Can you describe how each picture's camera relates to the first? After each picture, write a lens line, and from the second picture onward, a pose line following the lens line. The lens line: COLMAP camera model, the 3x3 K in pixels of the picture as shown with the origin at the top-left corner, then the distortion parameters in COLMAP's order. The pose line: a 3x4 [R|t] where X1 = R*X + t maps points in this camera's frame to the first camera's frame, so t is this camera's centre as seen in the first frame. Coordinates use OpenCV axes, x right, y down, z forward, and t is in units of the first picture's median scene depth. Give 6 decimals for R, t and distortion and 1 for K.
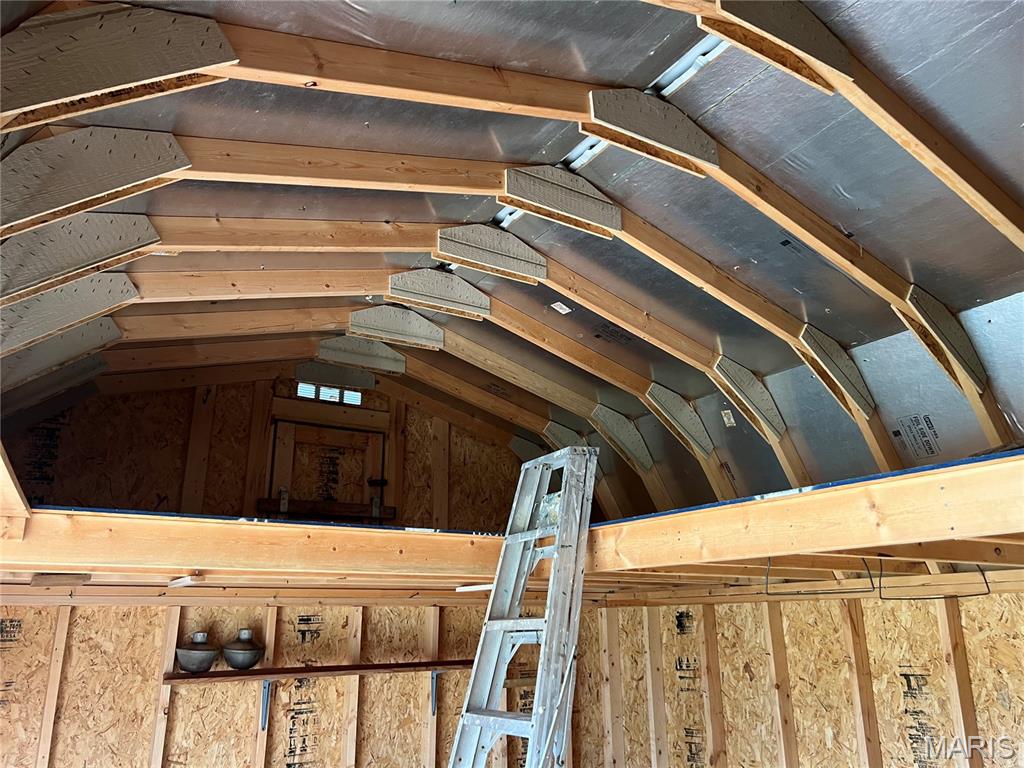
lens RADIAL K [[758.4, 0, 512.0], [0, 758.4, 384.0], [0, 0, 1]] dist [0.052416, -0.063638]
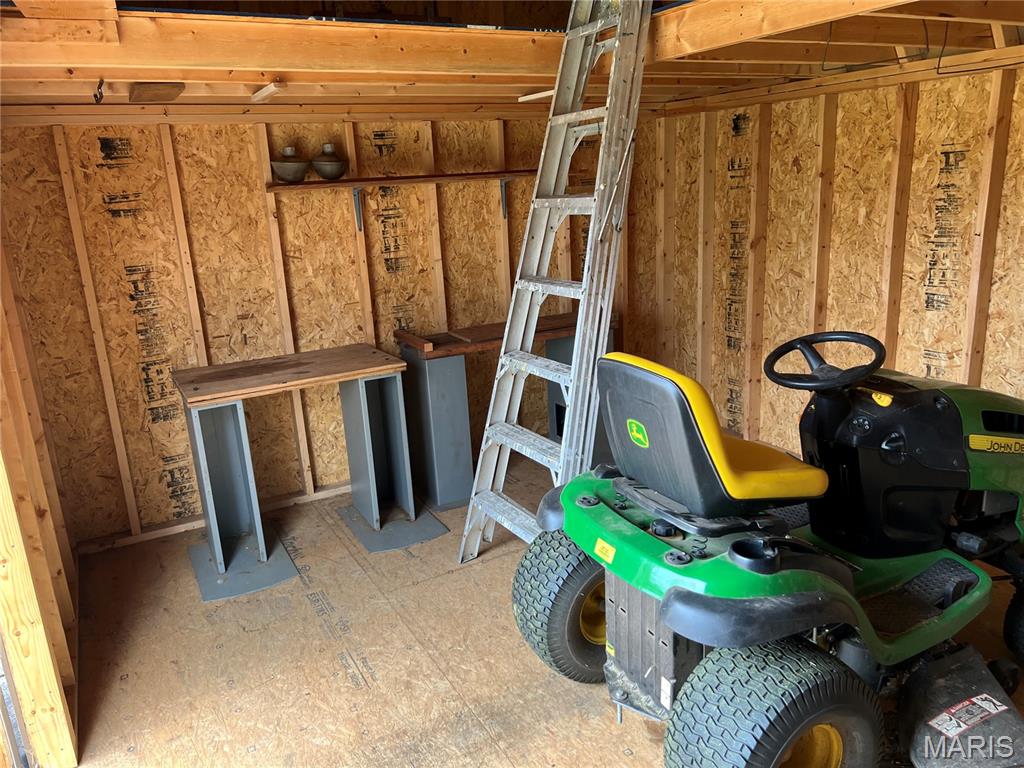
lens RADIAL K [[767.6, 0, 519.4], [0, 767.6, 384.0], [0, 0, 1]] dist [0.046678, -0.054213]
pose [[0.997313, -0.022669, -0.069661, -0.008541], [0.056715, 0.840810, 0.538352, 0.032565], [0.046368, -0.540856, 0.839836, -0.093066]]
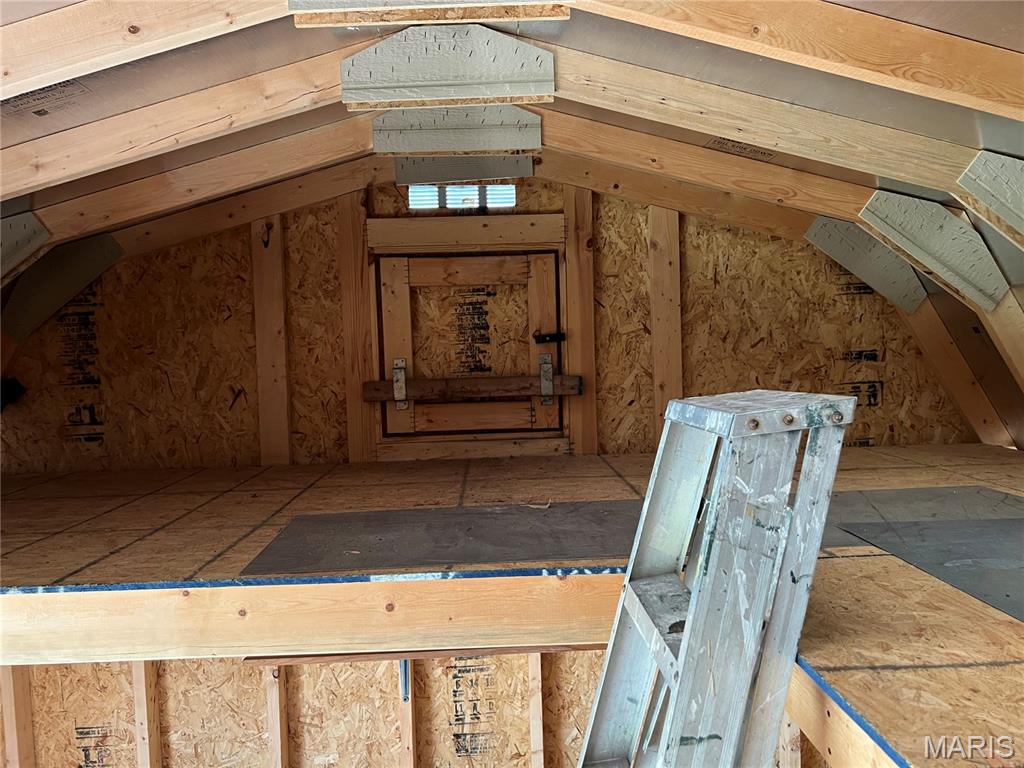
lens RADIAL K [[758.4, 0, 512.0], [0, 758.4, 384.0], [0, 0, 1]] dist [0.052416, -0.063638]
pose [[0.857392, 0.009816, -0.514571, 0.128777], [0.174625, 0.934959, 0.308800, -0.032662], [0.484134, -0.354620, 0.799912, 0.574817]]
